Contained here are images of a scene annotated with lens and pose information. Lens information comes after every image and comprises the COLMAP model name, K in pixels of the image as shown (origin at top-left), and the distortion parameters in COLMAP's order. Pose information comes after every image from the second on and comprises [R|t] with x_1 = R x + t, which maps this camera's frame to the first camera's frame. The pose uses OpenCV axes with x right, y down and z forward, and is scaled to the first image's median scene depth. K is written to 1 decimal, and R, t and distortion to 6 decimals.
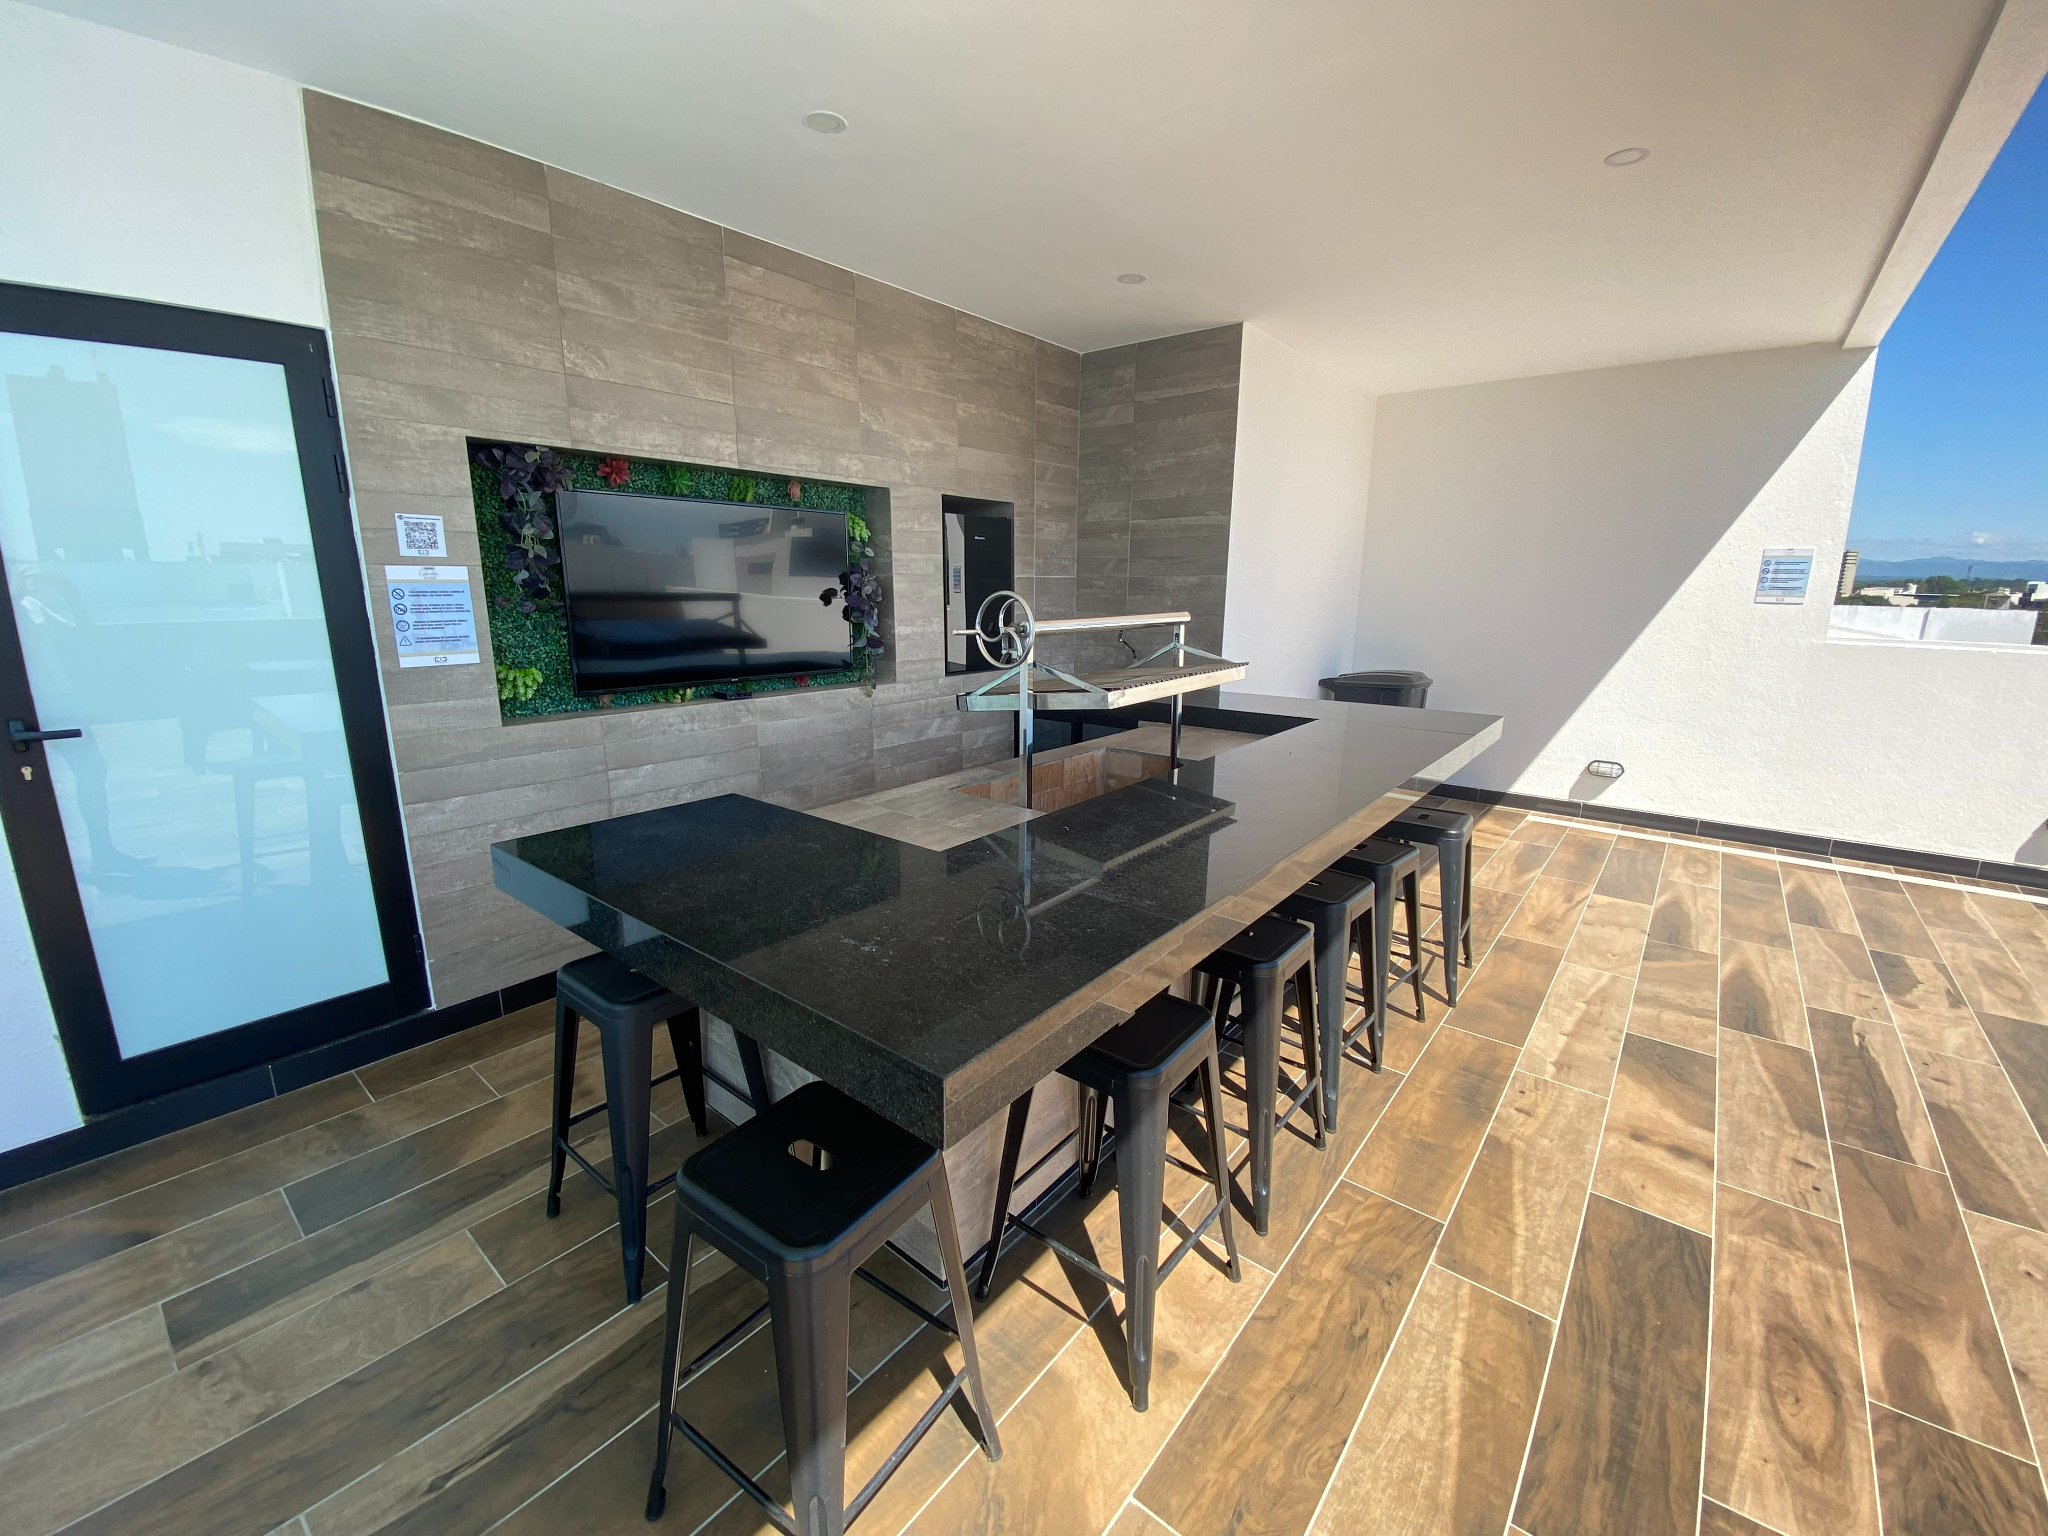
lens RADIAL K [[821.5, 0, 1033.4], [0, 821.5, 766.8], [0, 0, 1]] dist [-0.010076, -0.012663]
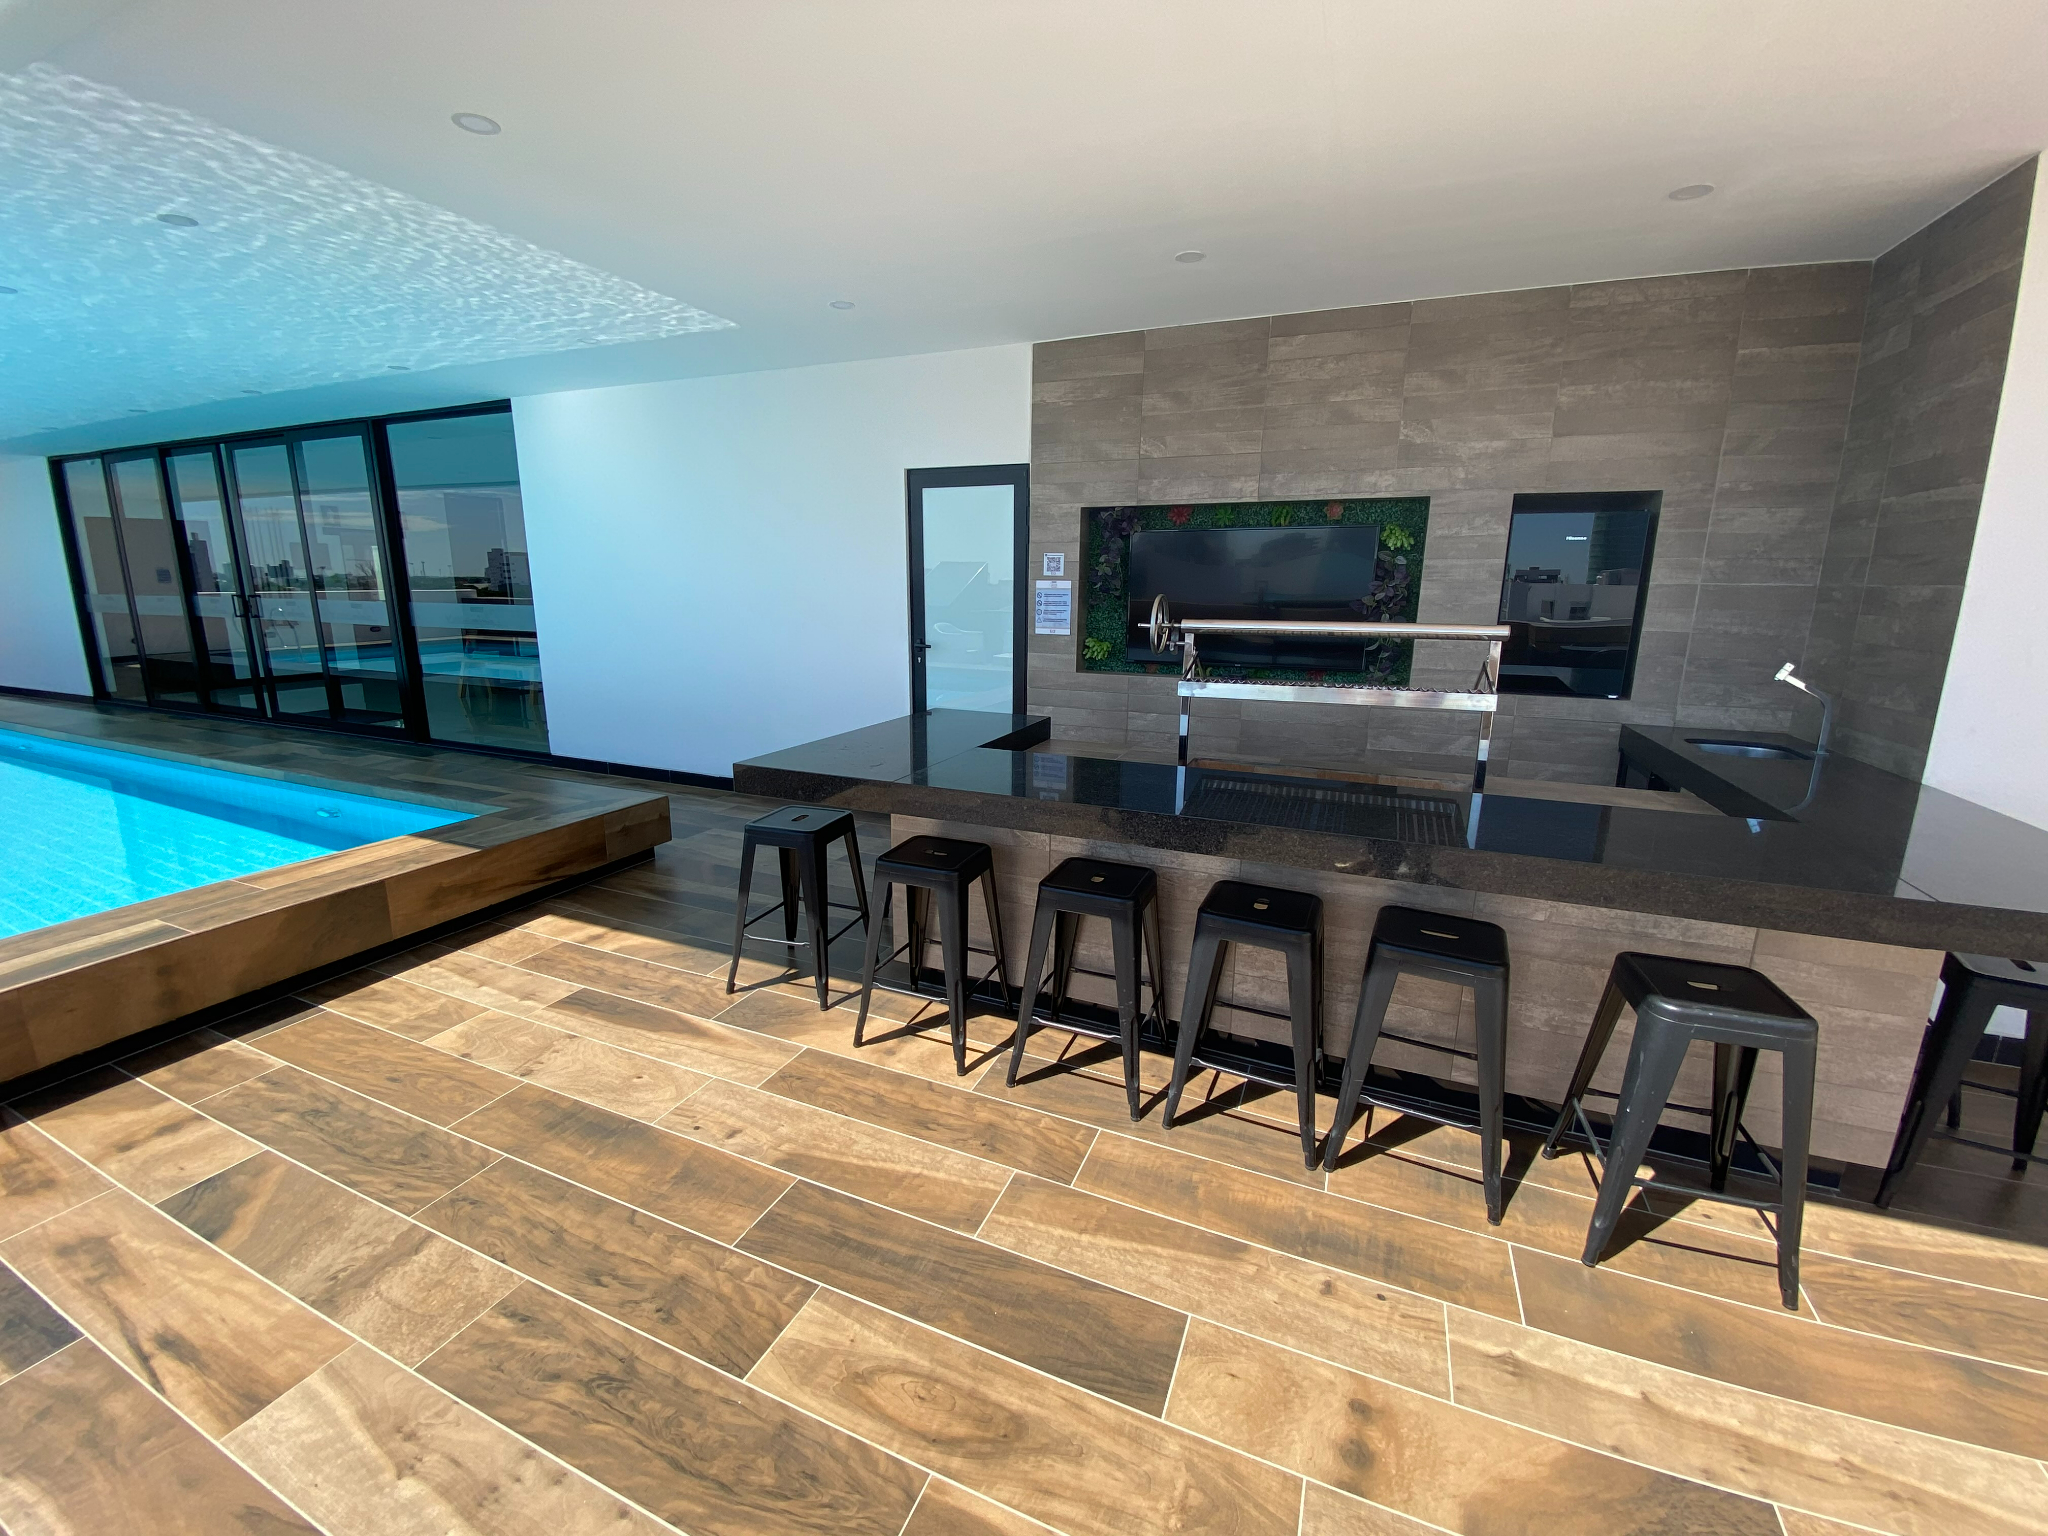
lens RADIAL K [[829.2, 0, 1019.0], [0, 829.2, 772.8], [0, 0, 1]] dist [-0.043363, -0.000532]
pose [[0.276527, 0.206793, -0.938493, 1.040440], [-0.202384, 0.967203, 0.153486, -0.091140], [0.939454, 0.147493, 0.309309, 0.385068]]
